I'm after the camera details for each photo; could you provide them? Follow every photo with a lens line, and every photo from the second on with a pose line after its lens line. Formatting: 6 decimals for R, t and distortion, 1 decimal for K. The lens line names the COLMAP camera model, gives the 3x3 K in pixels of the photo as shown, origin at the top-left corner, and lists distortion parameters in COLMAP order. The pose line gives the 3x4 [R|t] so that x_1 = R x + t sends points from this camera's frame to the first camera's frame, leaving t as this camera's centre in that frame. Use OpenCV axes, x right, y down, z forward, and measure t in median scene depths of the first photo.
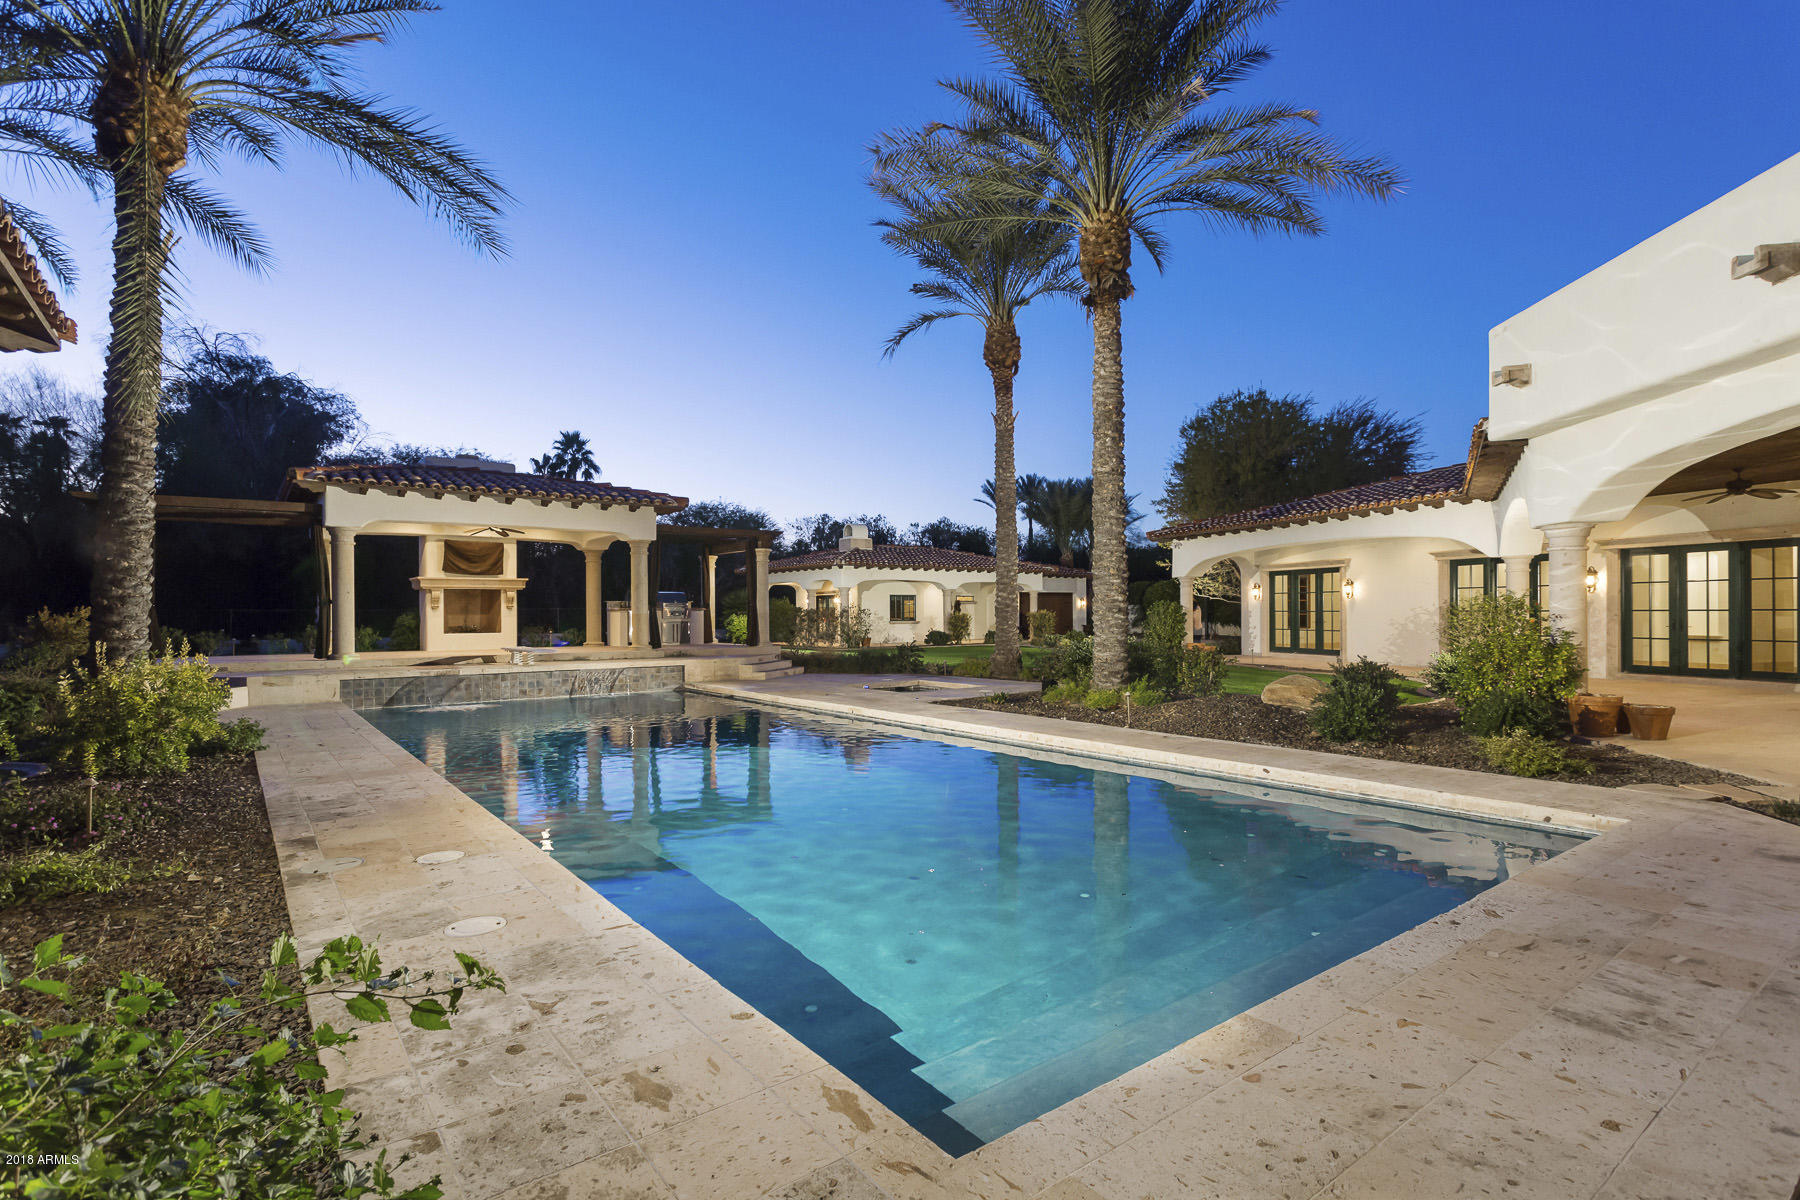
lens RADIAL K [[874.0, 0, 902.1], [0, 874.0, 615.0], [0, 0, 1]] dist [0.006131, 0.000335]
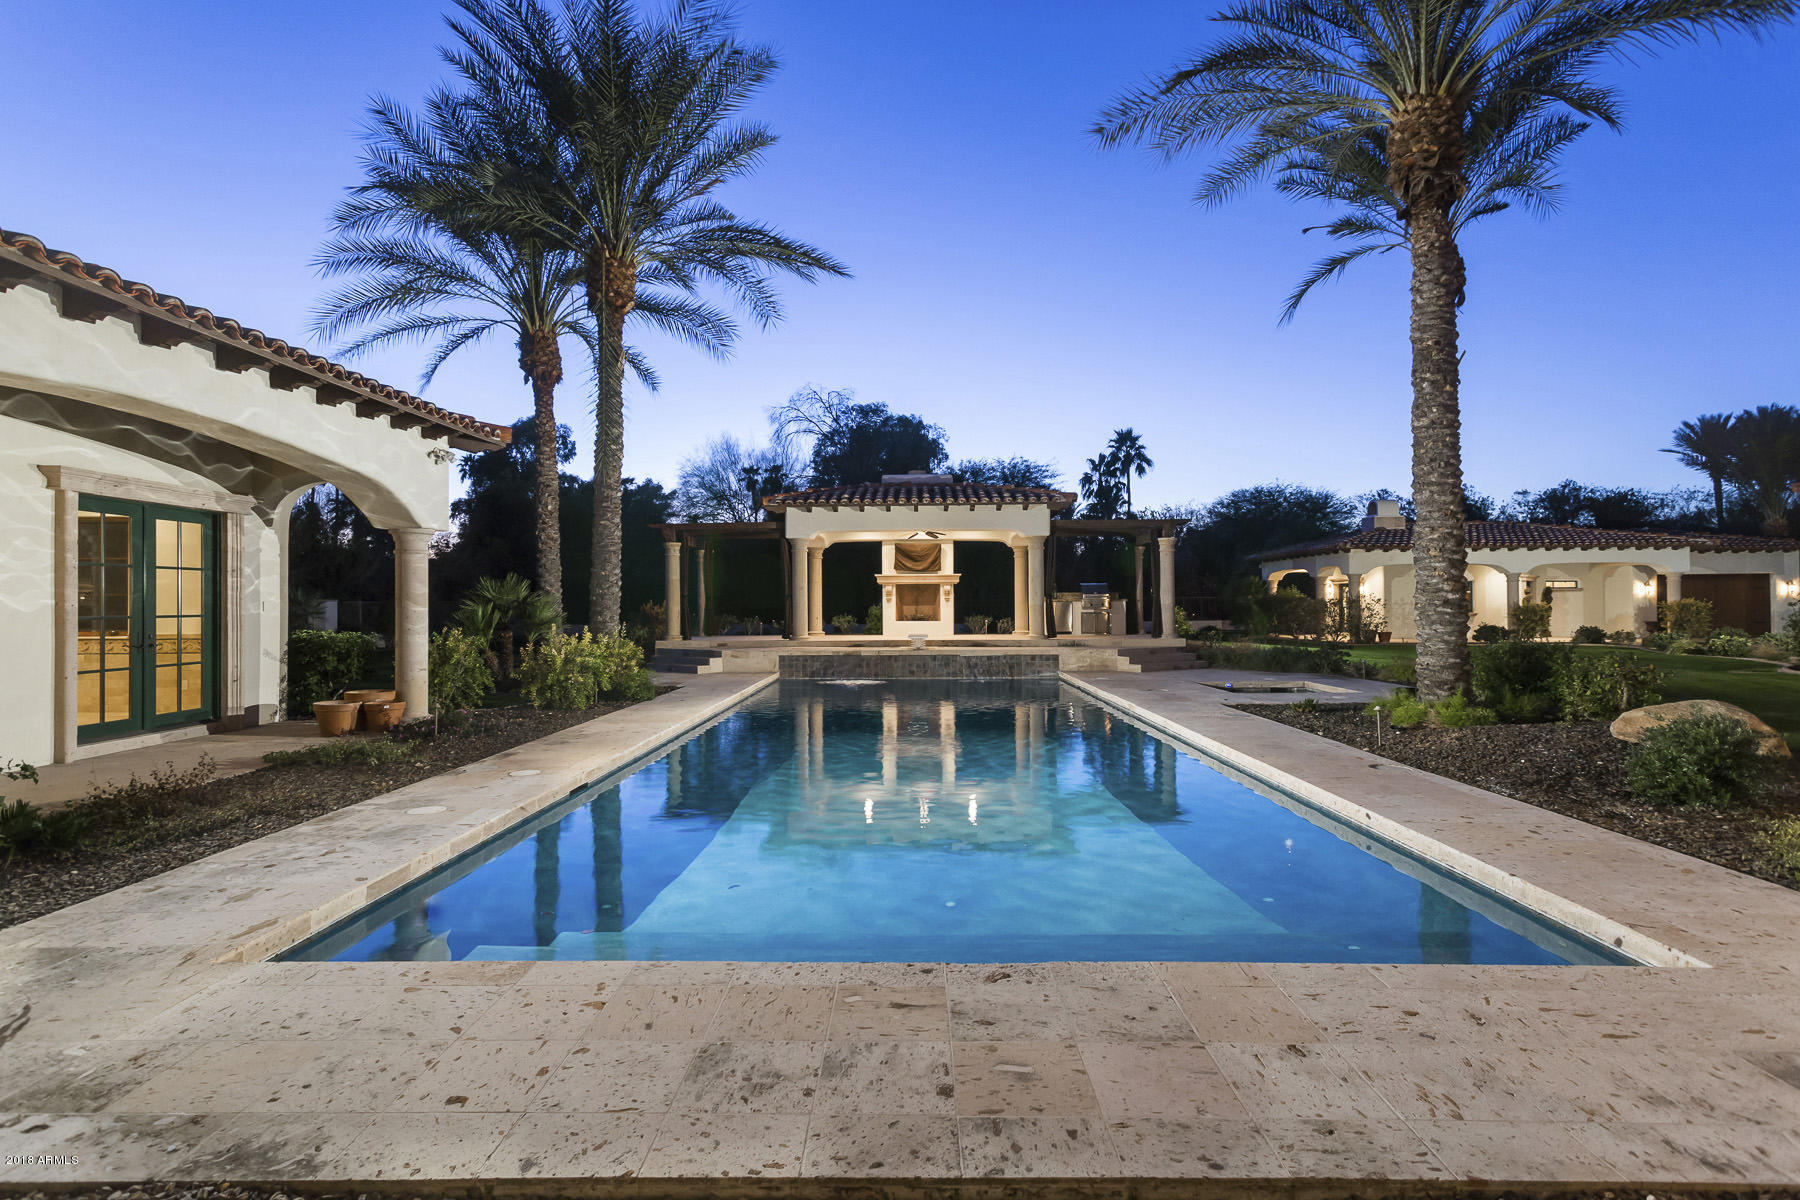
lens RADIAL K [[874.0, 0, 899.6], [0, 874.0, 598.8], [0, 0, 1]] dist [0.006131, 0.000335]
pose [[0.783888, -0.003189, -0.620895, 0.249017], [-0.000713, 0.999982, -0.006037, -0.002670], [0.620902, 0.005175, 0.783871, 0.065524]]
